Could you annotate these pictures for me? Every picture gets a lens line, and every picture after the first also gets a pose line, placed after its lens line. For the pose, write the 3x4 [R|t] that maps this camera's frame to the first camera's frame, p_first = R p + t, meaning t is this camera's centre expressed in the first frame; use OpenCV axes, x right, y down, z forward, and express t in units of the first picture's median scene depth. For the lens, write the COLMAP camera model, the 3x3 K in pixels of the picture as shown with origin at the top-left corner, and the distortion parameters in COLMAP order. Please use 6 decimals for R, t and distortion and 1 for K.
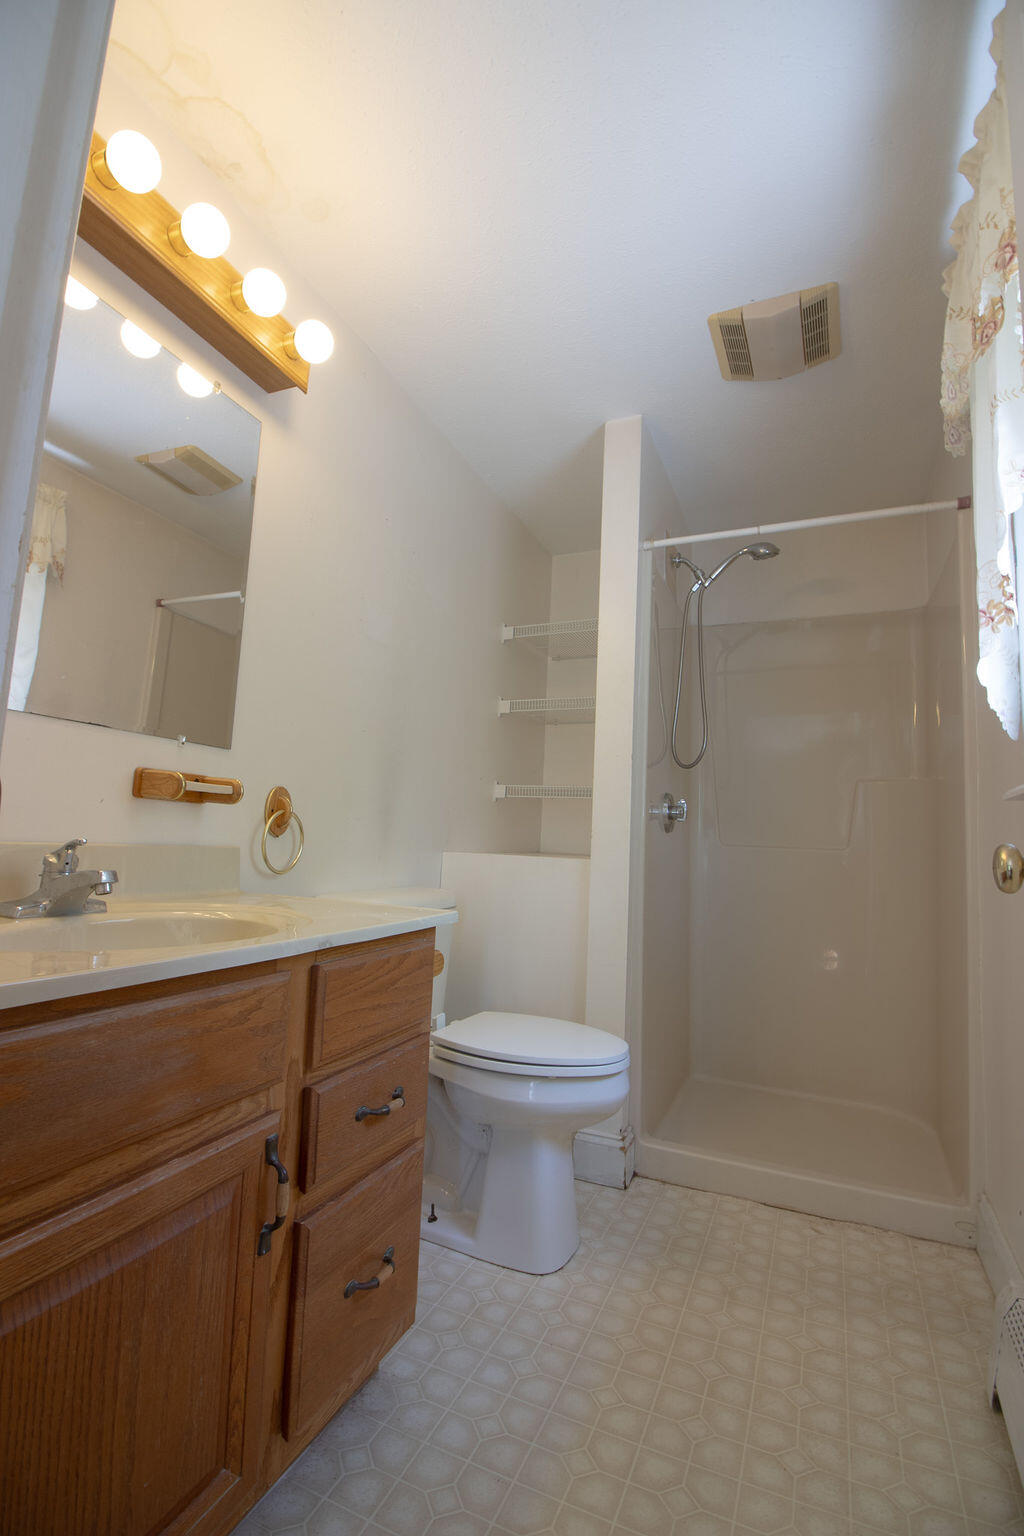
lens RADIAL K [[713.3, 0, 512.0], [0, 713.3, 768.0], [0, 0, 1]] dist [0.002671, -0.016180]
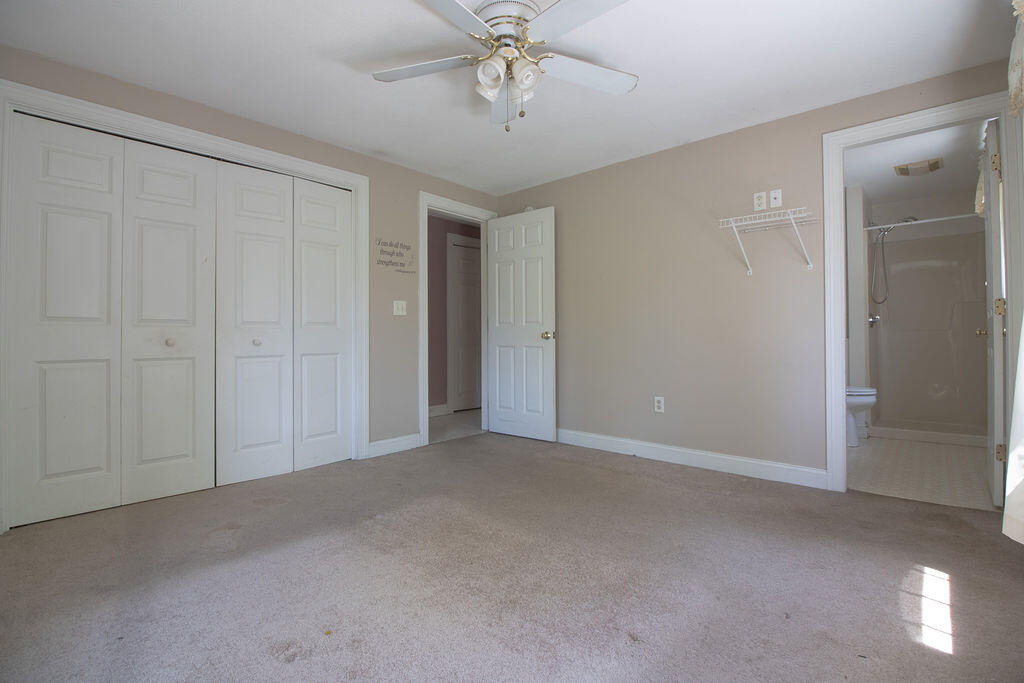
lens RADIAL K [[475.6, 0, 515.8], [0, 475.6, 334.3], [0, 0, 1]] dist [0.002671, -0.016180]
pose [[0.948162, -0.049988, -0.313832, -0.689755], [0.078099, 0.993918, 0.077639, -0.183355], [0.308043, -0.098125, 0.946299, -1.560003]]
